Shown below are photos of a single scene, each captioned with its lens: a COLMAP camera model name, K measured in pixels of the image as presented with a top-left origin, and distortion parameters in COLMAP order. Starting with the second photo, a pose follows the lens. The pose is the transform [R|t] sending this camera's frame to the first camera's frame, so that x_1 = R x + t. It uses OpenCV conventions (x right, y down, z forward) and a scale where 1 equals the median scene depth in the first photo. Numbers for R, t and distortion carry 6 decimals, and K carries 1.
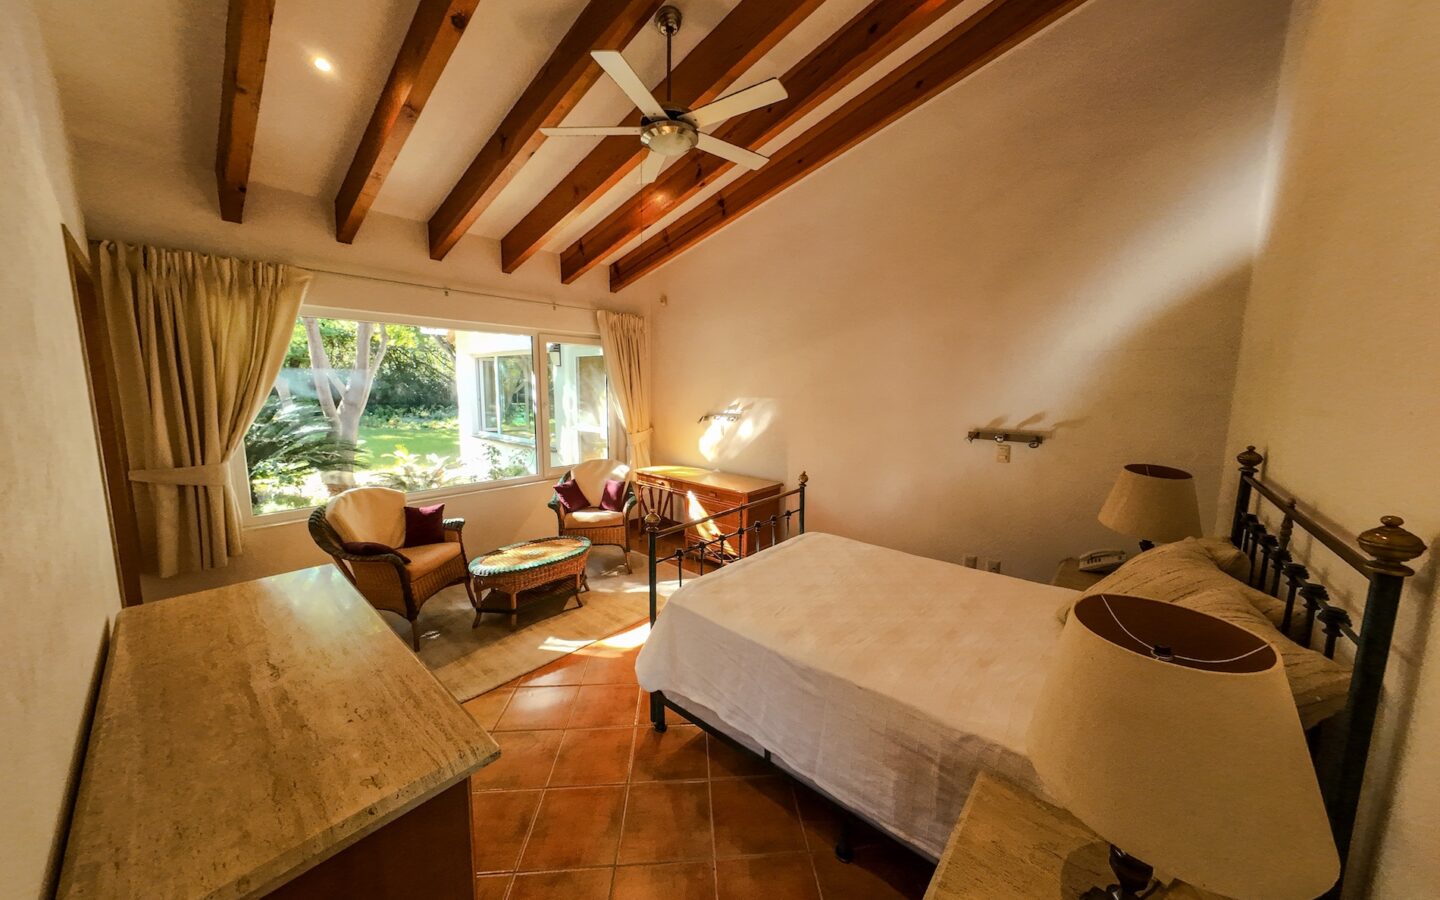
lens RADIAL K [[474.7, 0, 722.0], [0, 474.7, 441.1], [0, 0, 1]] dist [-0.010301, 0.005510]
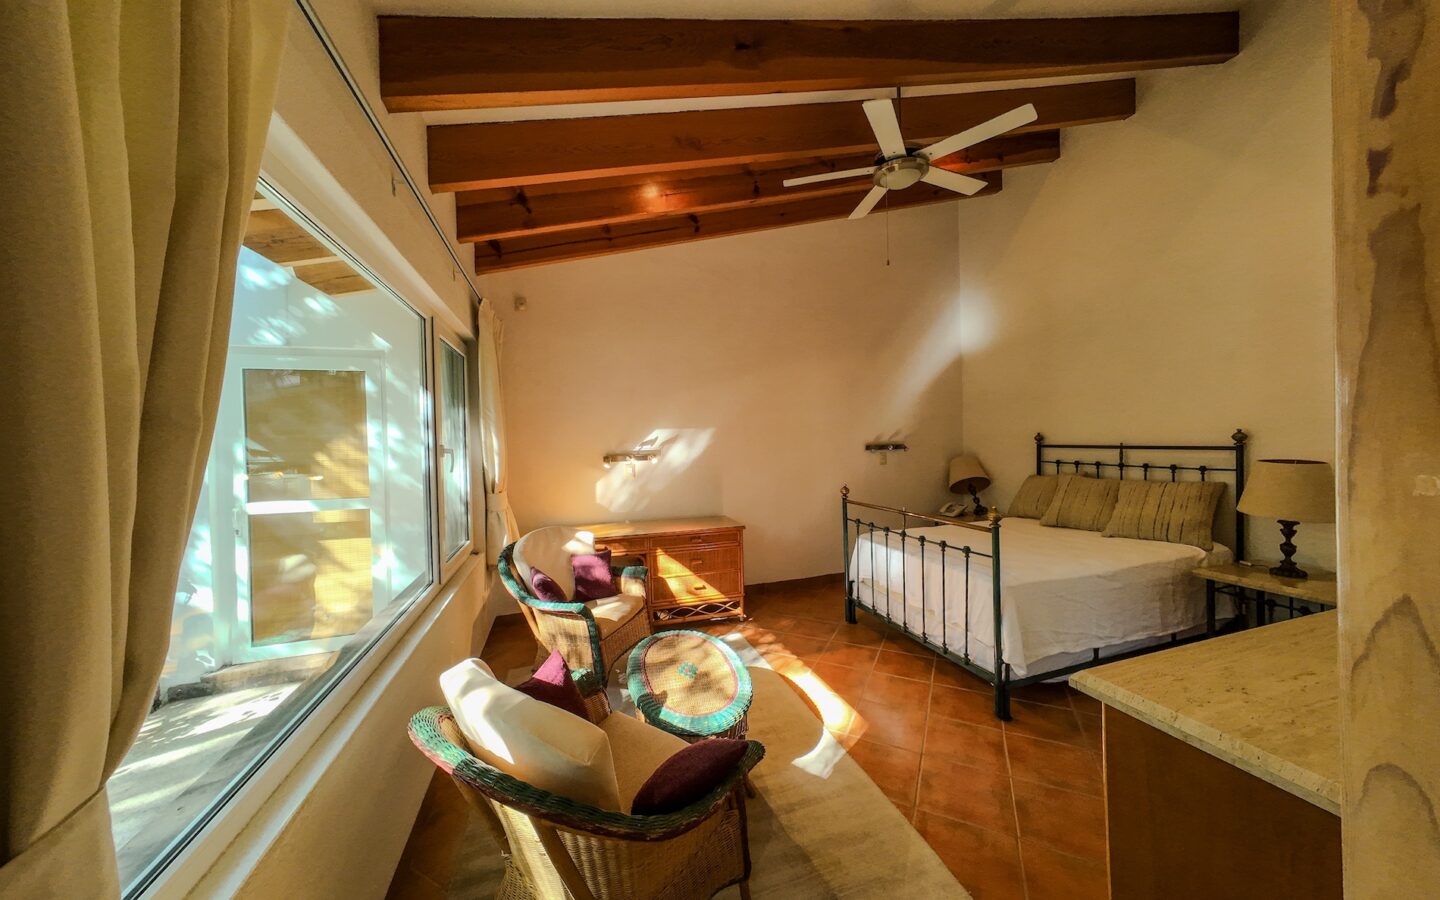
lens RADIAL K [[474.7, 0, 722.0], [0, 474.7, 441.1], [0, 0, 1]] dist [-0.010301, 0.005510]
pose [[0.520742, -0.030261, 0.853177, -1.101691], [0.131082, 0.990355, -0.044880, -0.031153], [-0.843590, 0.135207, 0.519687, 0.743208]]
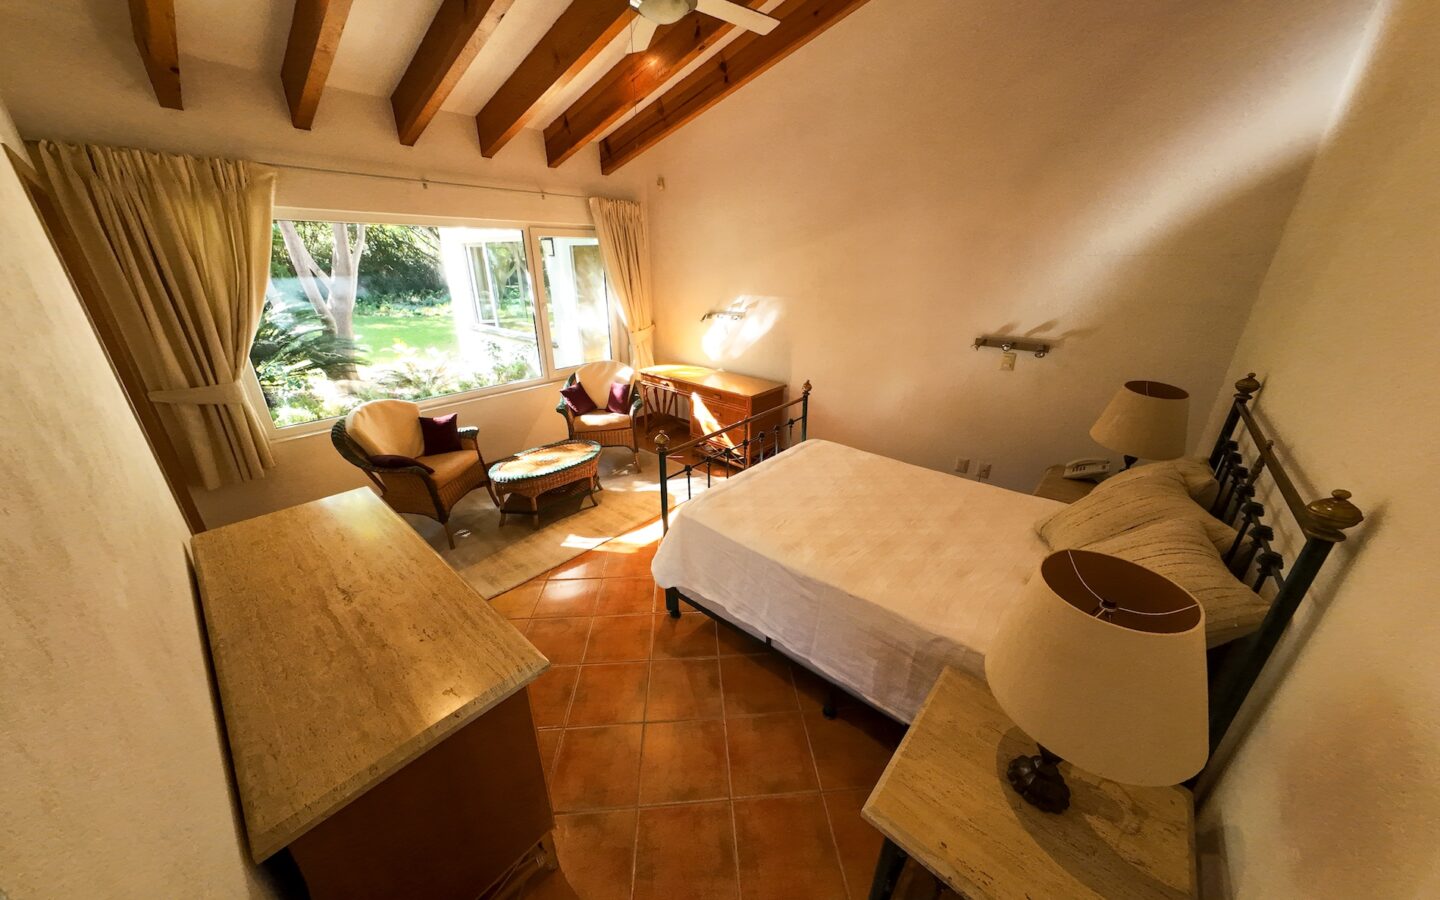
lens RADIAL K [[474.7, 0, 722.0], [0, 474.7, 441.1], [0, 0, 1]] dist [-0.010301, 0.005510]
pose [[0.999971, -0.006177, -0.004452, -0.007115], [0.007085, 0.969011, 0.246916, -0.071516], [0.002789, -0.246940, 0.969027, -0.012395]]
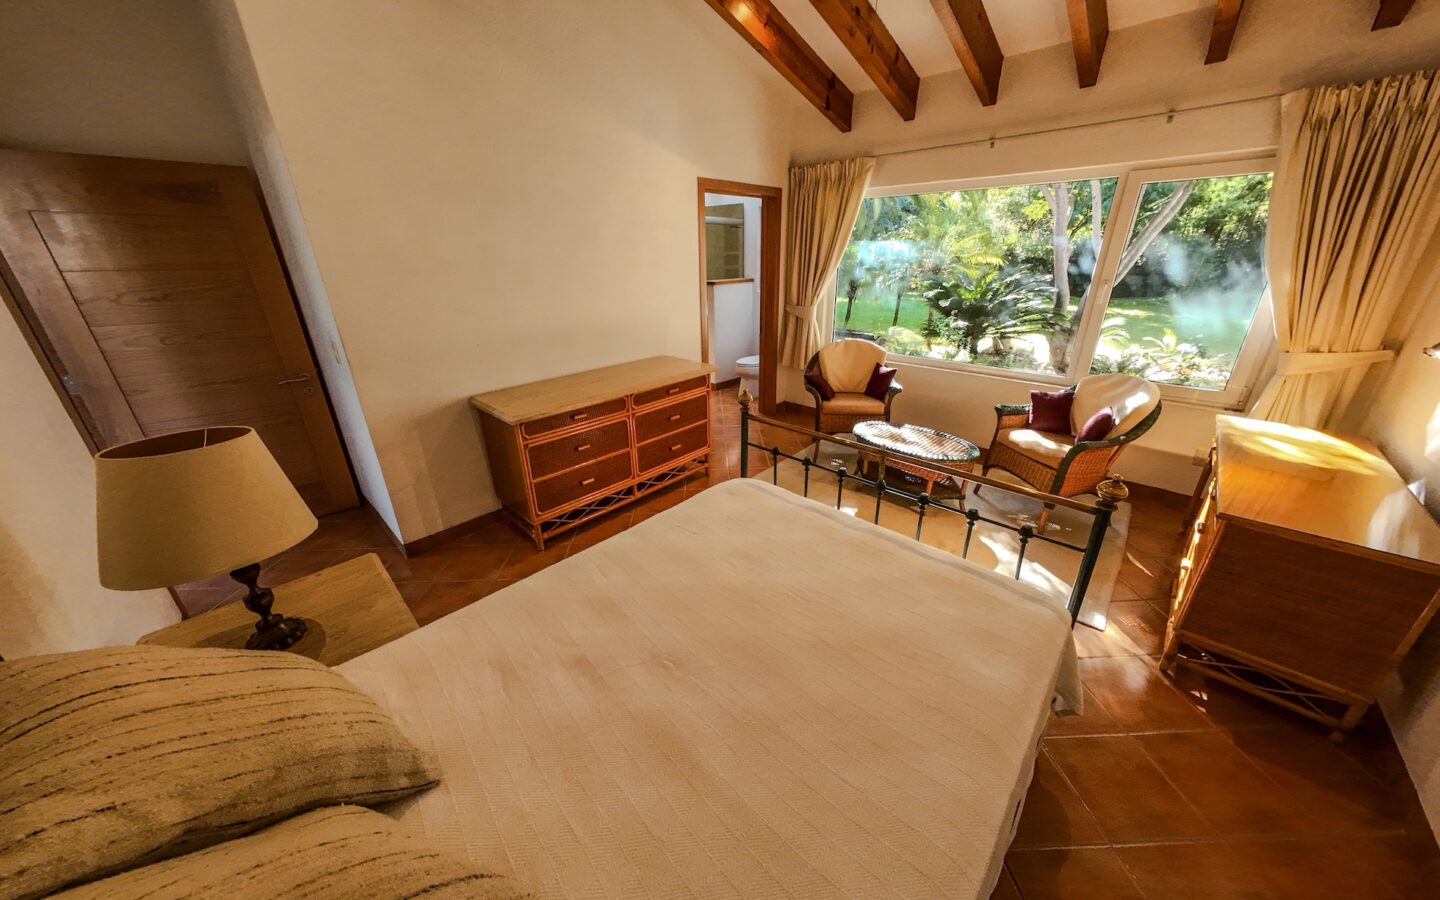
lens RADIAL K [[474.7, 0, 722.0], [0, 474.7, 441.1], [0, 0, 1]] dist [-0.010301, 0.005510]
pose [[-0.045147, 0.360268, -0.931756, 0.624601], [-0.113690, 0.924794, 0.363085, -0.080150], [0.992490, 0.122323, -0.000793, 0.746429]]
